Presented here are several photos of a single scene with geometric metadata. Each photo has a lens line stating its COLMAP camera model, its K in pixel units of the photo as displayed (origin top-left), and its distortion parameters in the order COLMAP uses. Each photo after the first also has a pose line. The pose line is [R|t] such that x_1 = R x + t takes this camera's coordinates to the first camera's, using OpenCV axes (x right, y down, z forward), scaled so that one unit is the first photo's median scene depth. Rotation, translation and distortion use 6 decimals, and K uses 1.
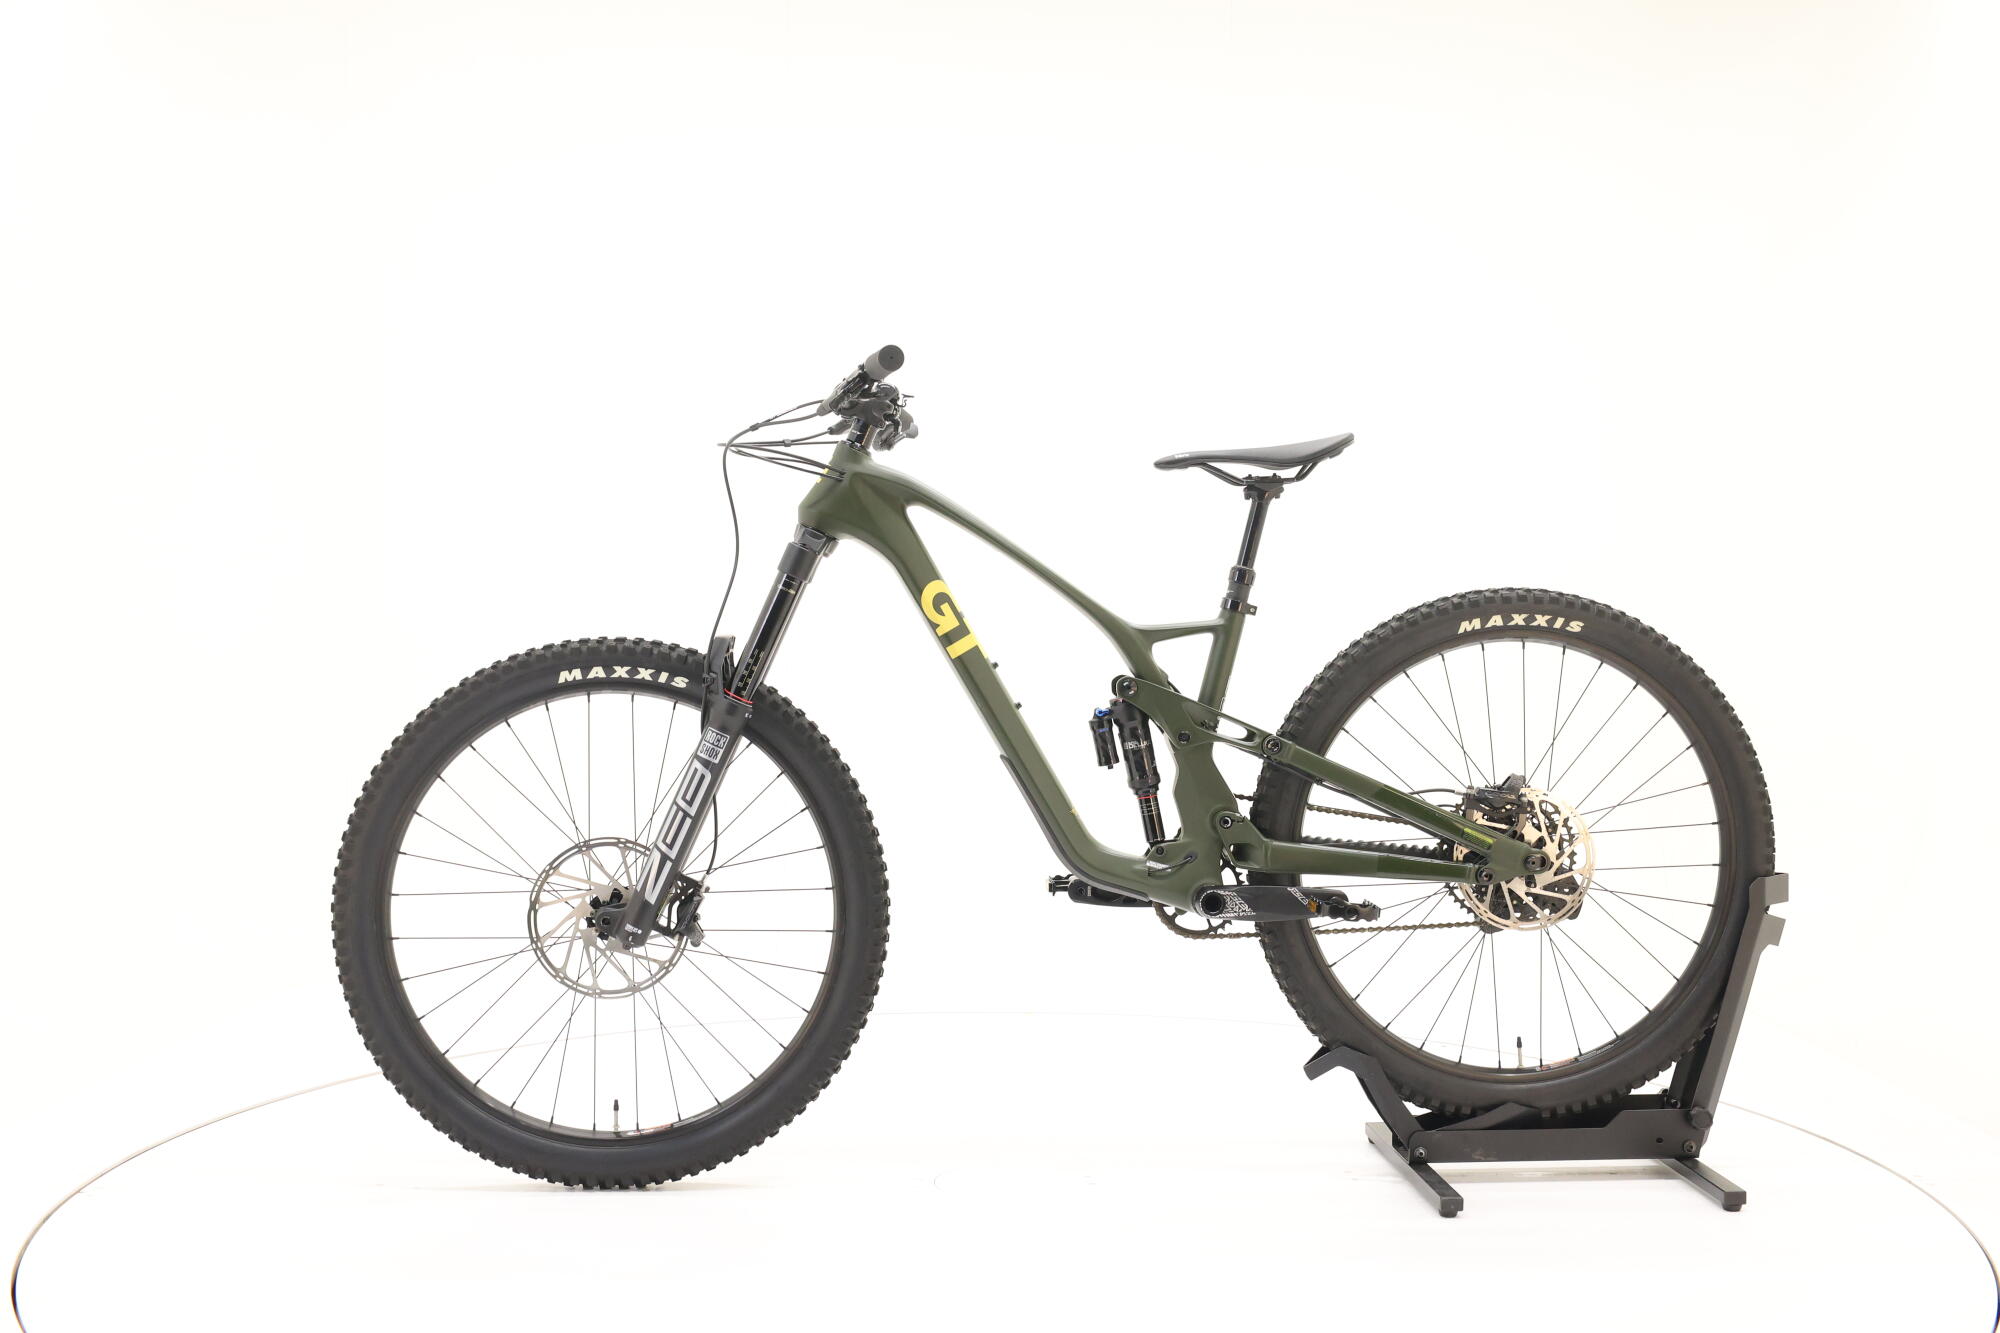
lens RADIAL K [[2148.1, 0, 1003.7], [0, 2148.1, 671.1], [0, 0, 1]] dist [0.008454, 0.000000]
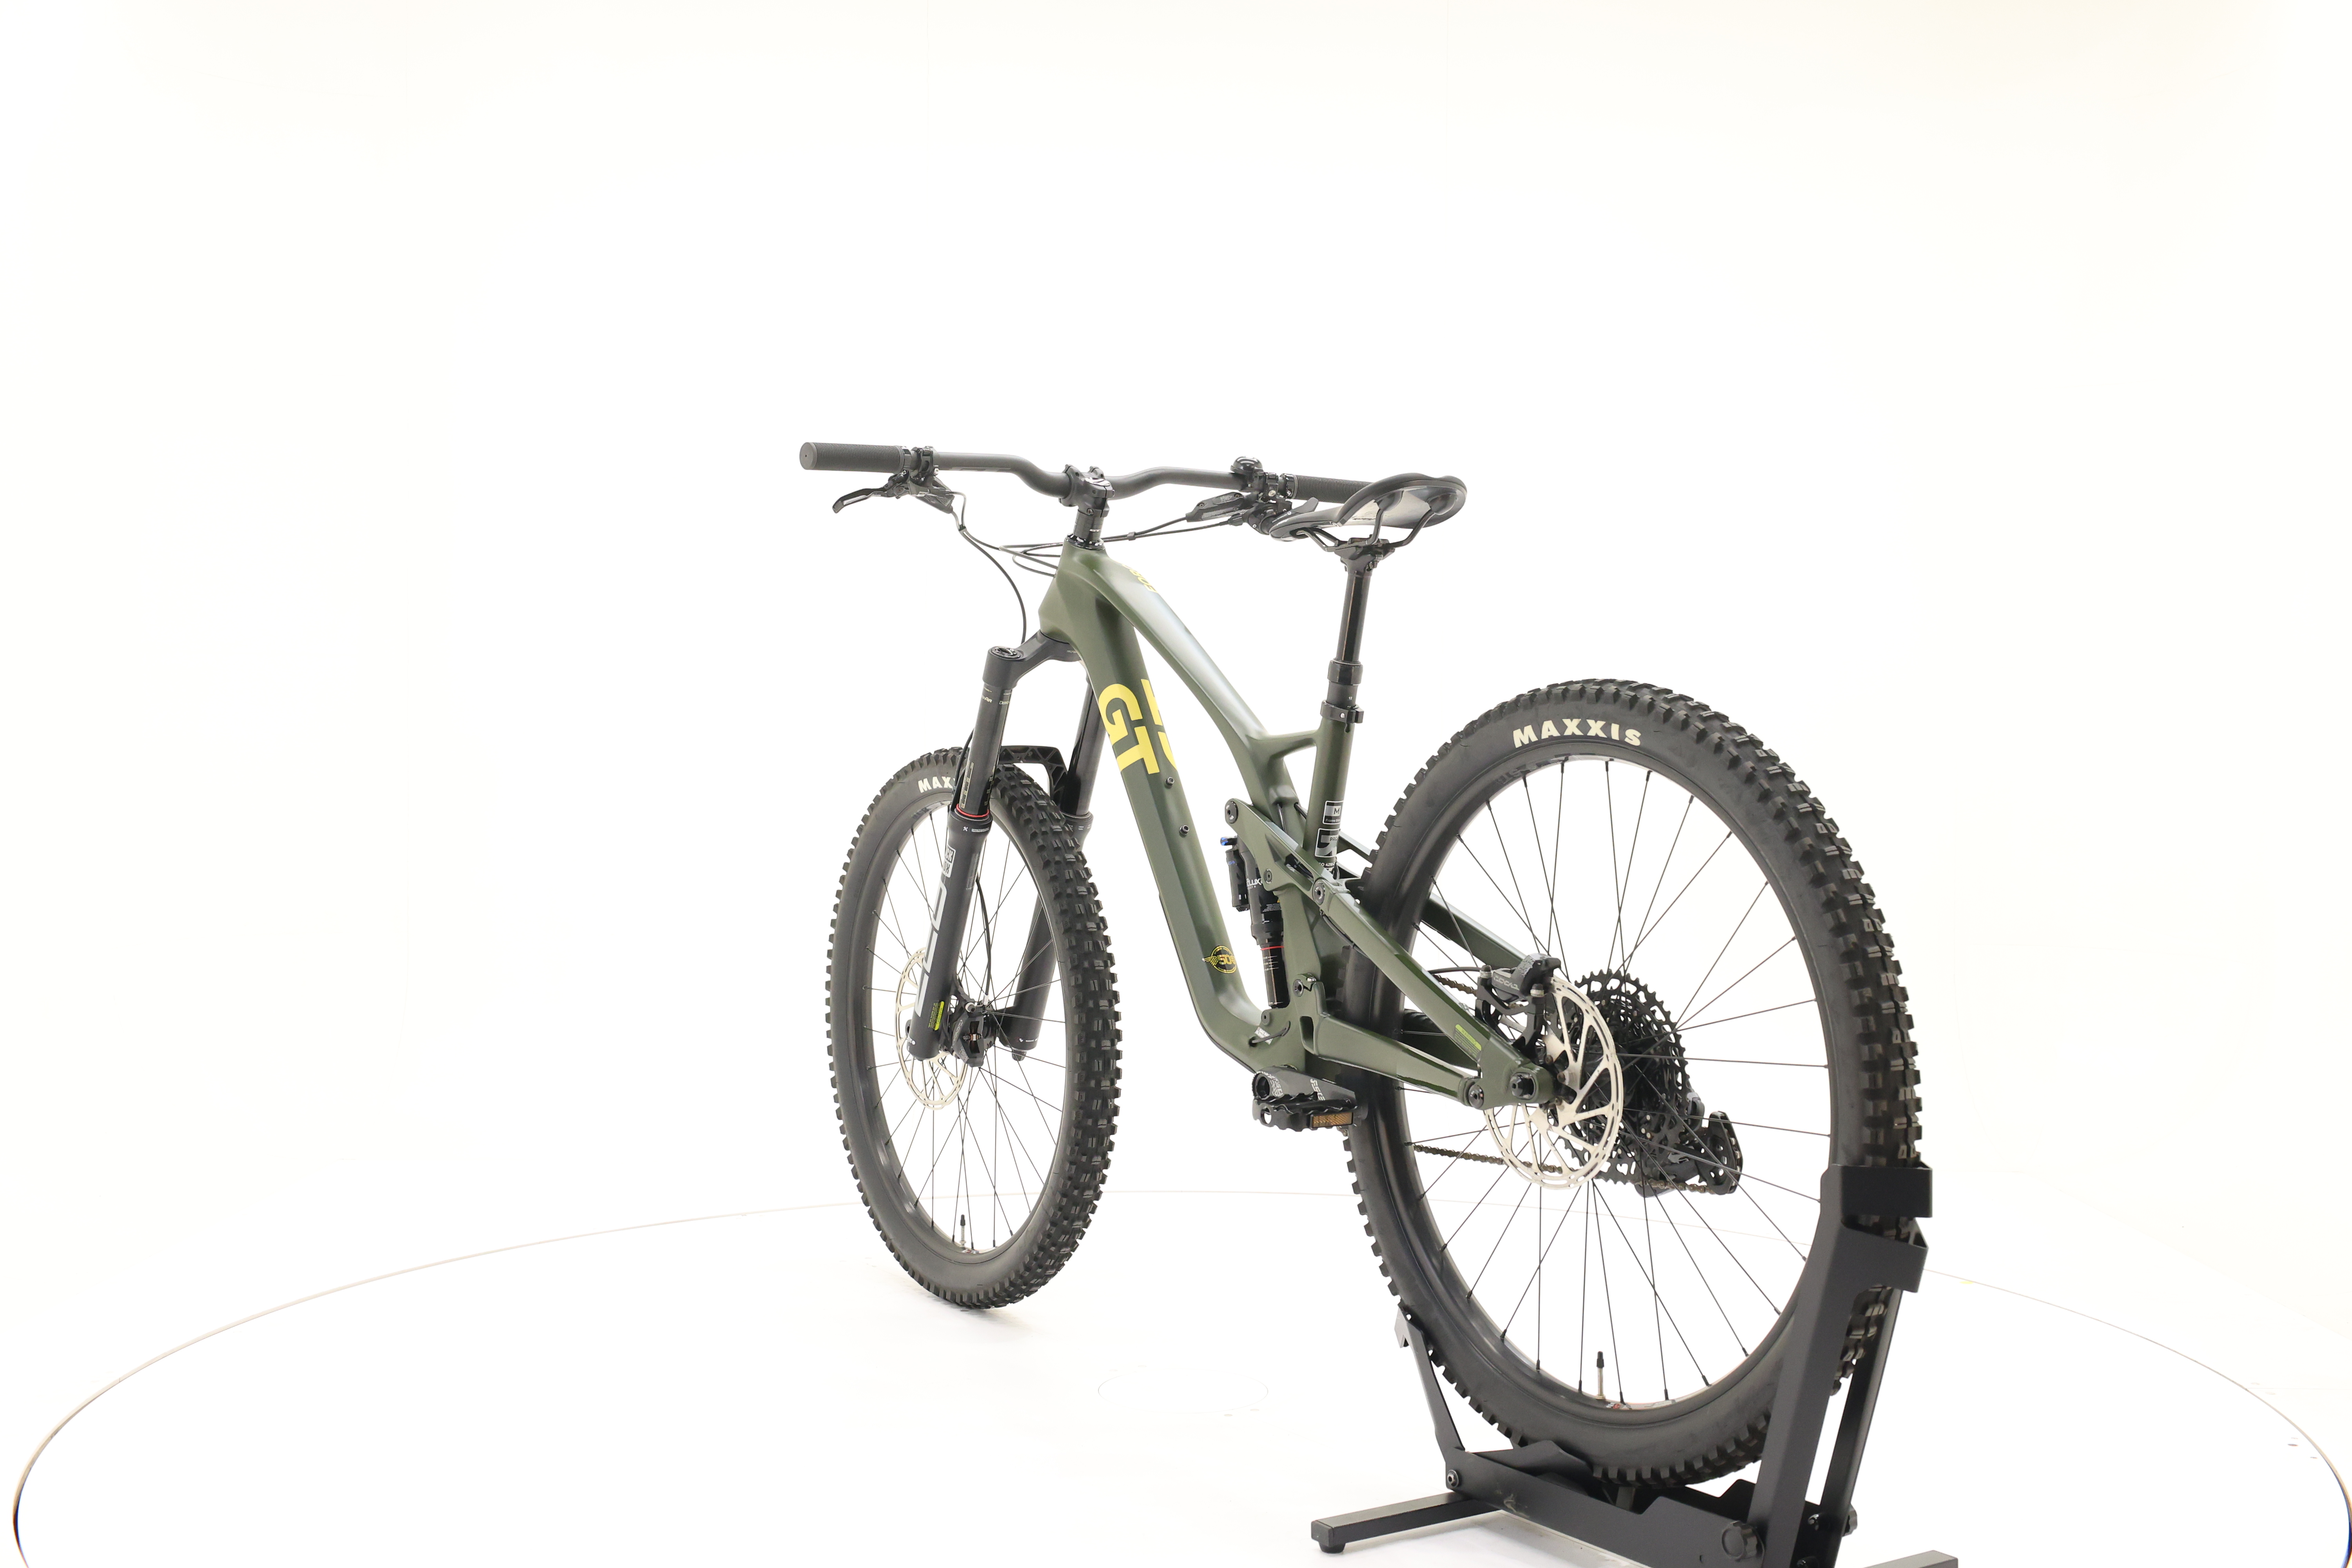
lens RADIAL K [[2526.1, 0, 1165.3], [0, 2526.1, 762.1], [0, 0, 1]] dist [0.008454, 0.000000]
pose [[0.491283, 0.009103, -0.870952, 0.869322], [-0.020190, 0.999796, -0.000940, -0.009663], [0.870766, 0.018047, 0.491367, 0.500626]]
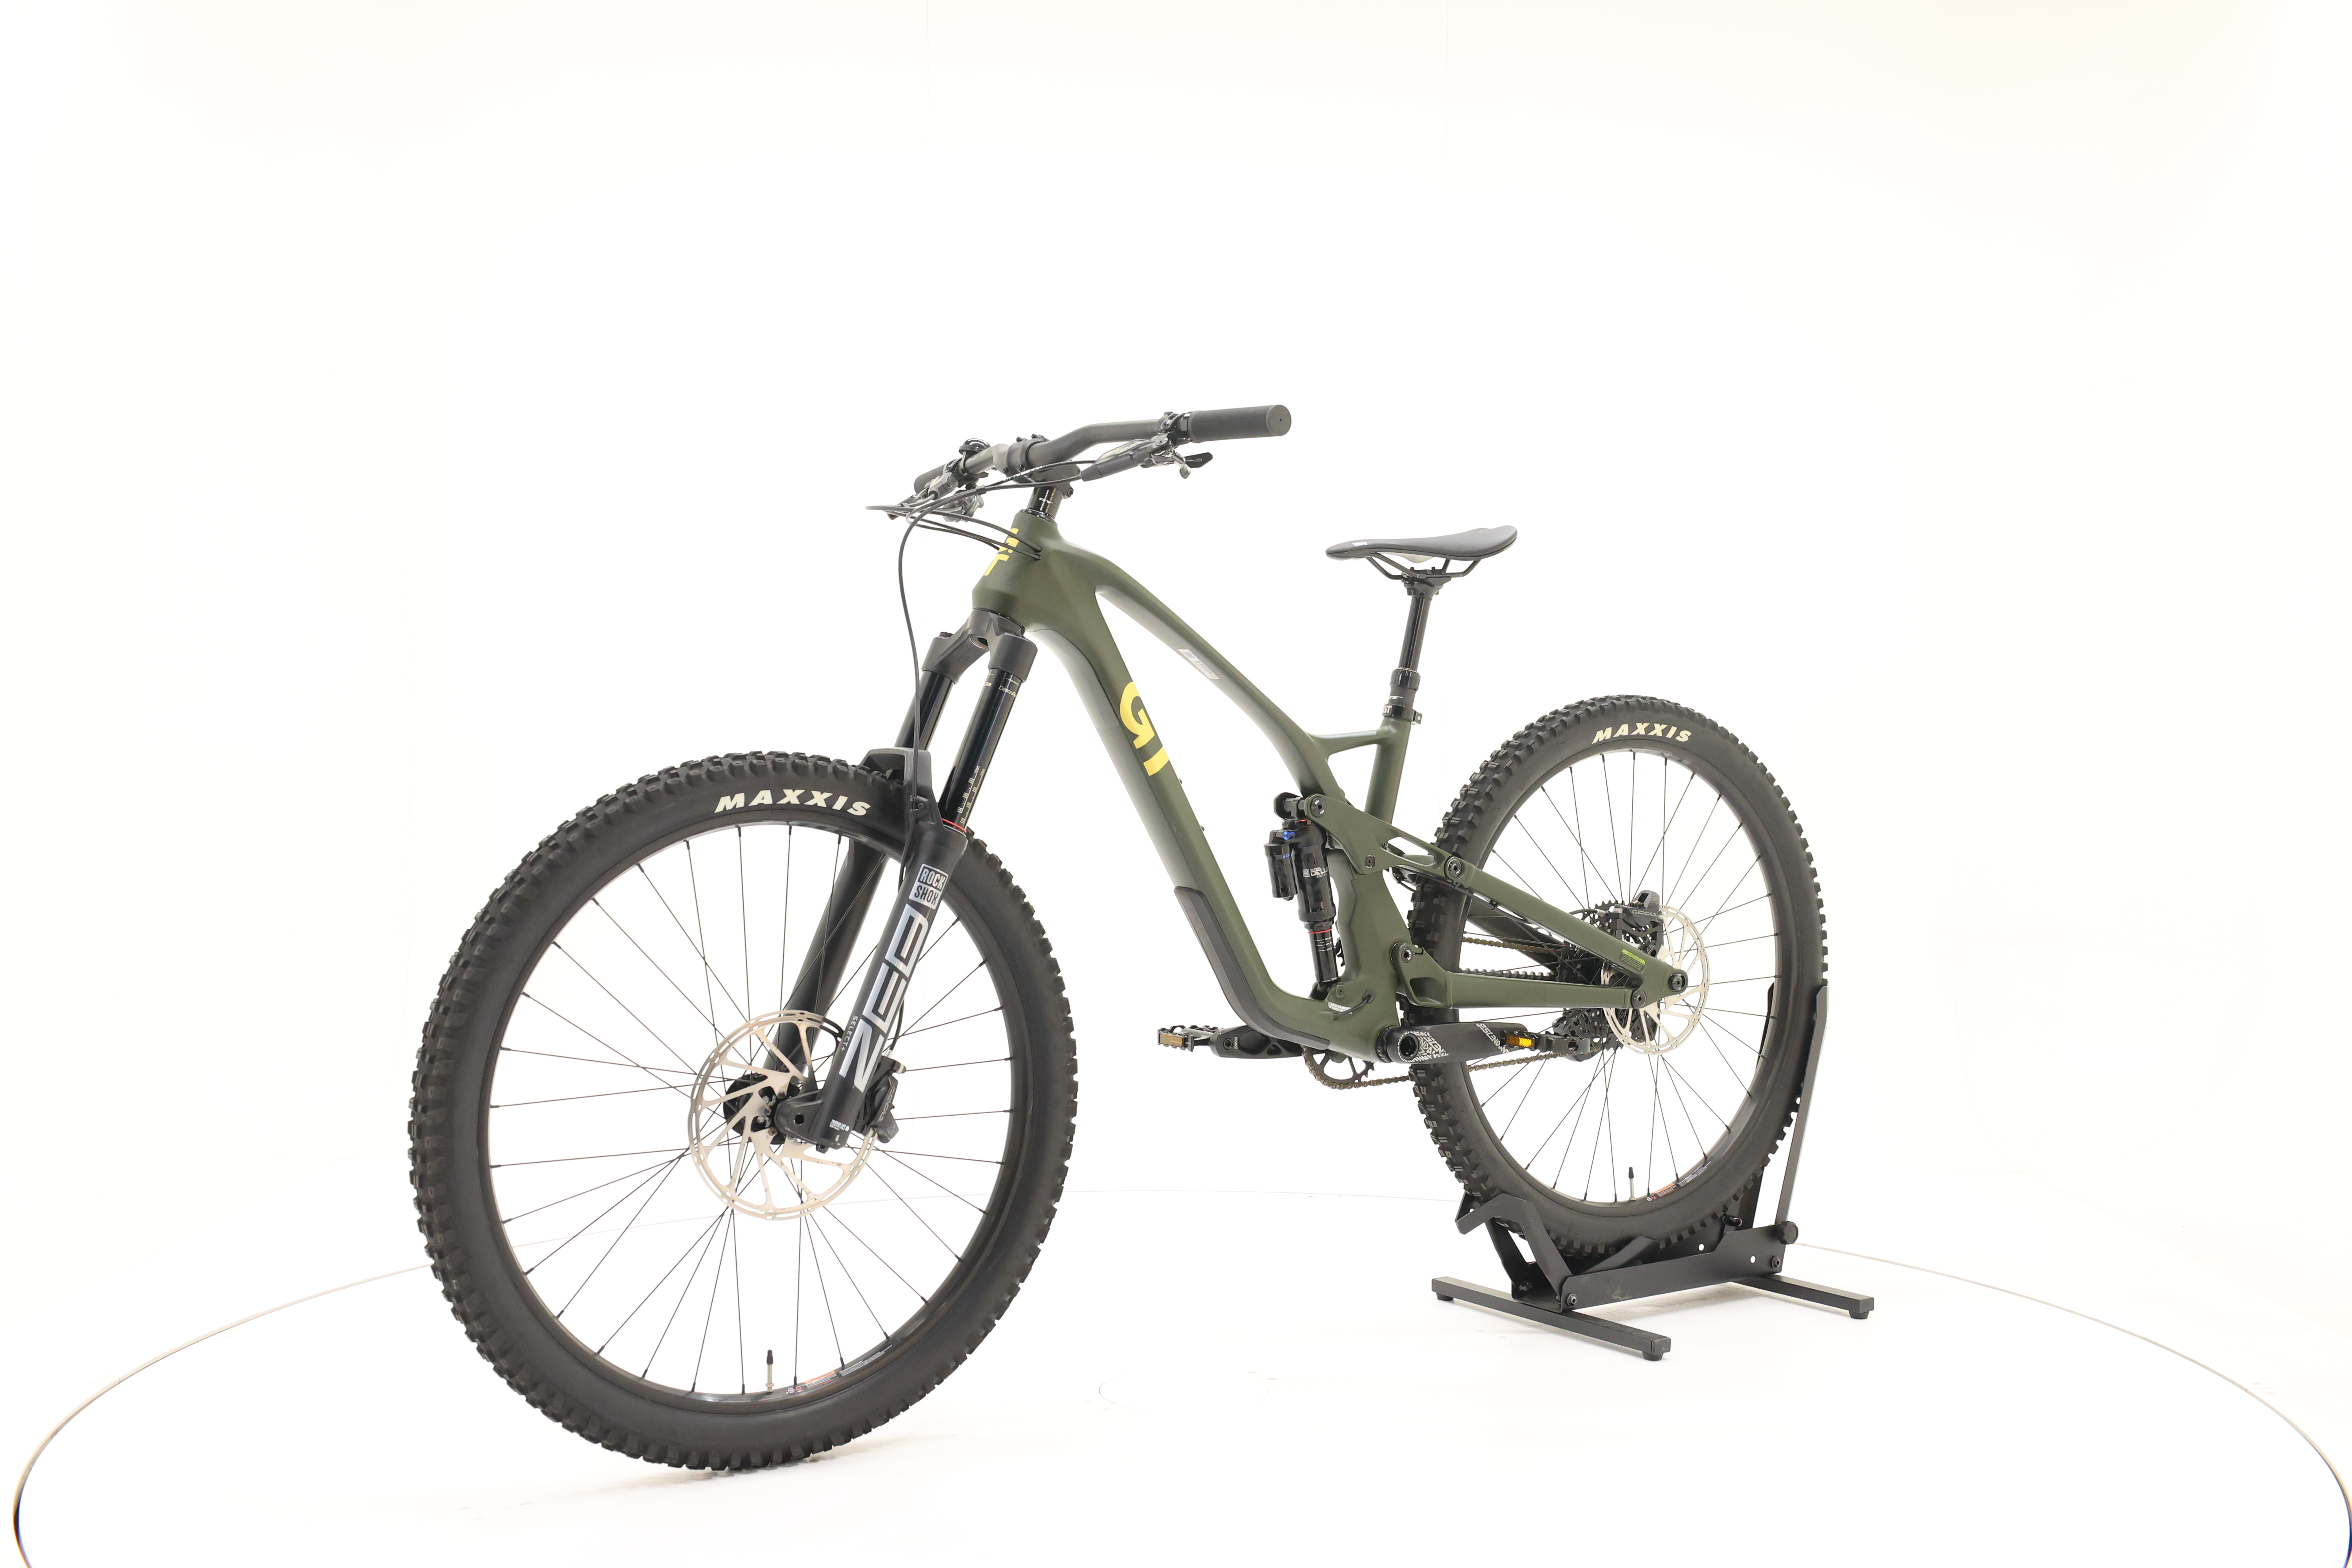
lens RADIAL K [[2526.1, 0, 1170.9], [0, 2526.1, 784.3], [0, 0, 1]] dist [0.008454, 0.000000]
pose [[0.860407, -0.010826, 0.509493, -0.511854], [0.009333, 0.999941, 0.005486, -0.007512], [-0.509523, 0.000035, 0.860457, 0.142895]]
